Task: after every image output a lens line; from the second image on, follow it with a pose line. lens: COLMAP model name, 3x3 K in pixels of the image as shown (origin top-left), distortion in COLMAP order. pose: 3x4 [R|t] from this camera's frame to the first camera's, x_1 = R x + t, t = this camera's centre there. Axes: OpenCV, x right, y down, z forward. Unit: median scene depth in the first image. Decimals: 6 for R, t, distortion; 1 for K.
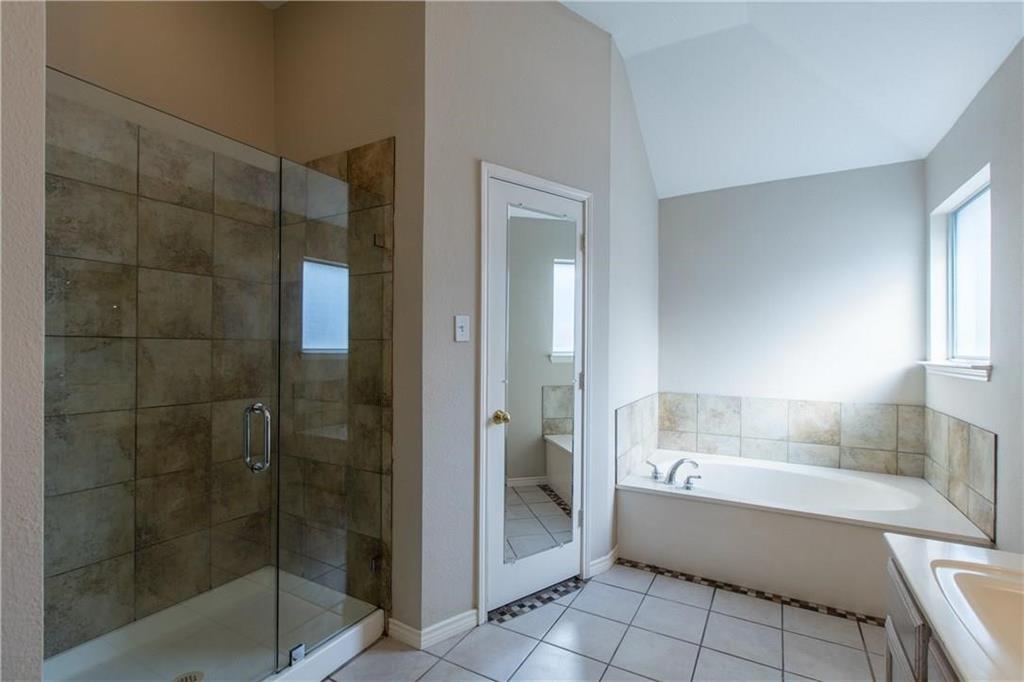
lens RADIAL K [[463.2, 0, 511.9], [0, 463.2, 350.5], [0, 0, 1]] dist [0.000980, -0.000007]
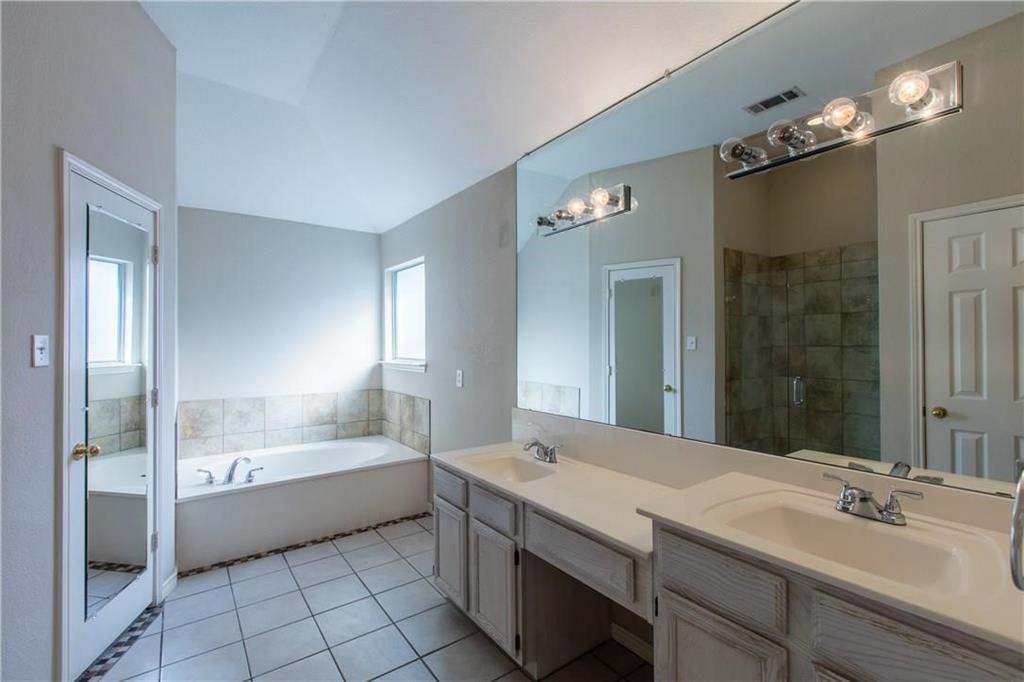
lens RADIAL K [[458.5, 0, 517.1], [0, 458.5, 338.4], [0, 0, 1]] dist [0.000801, -0.000089]
pose [[0.400562, 0.001772, 0.916268, -0.398835], [0.010484, 0.999924, -0.006517, -0.042577], [-0.916210, 0.012216, 0.400513, -0.066795]]
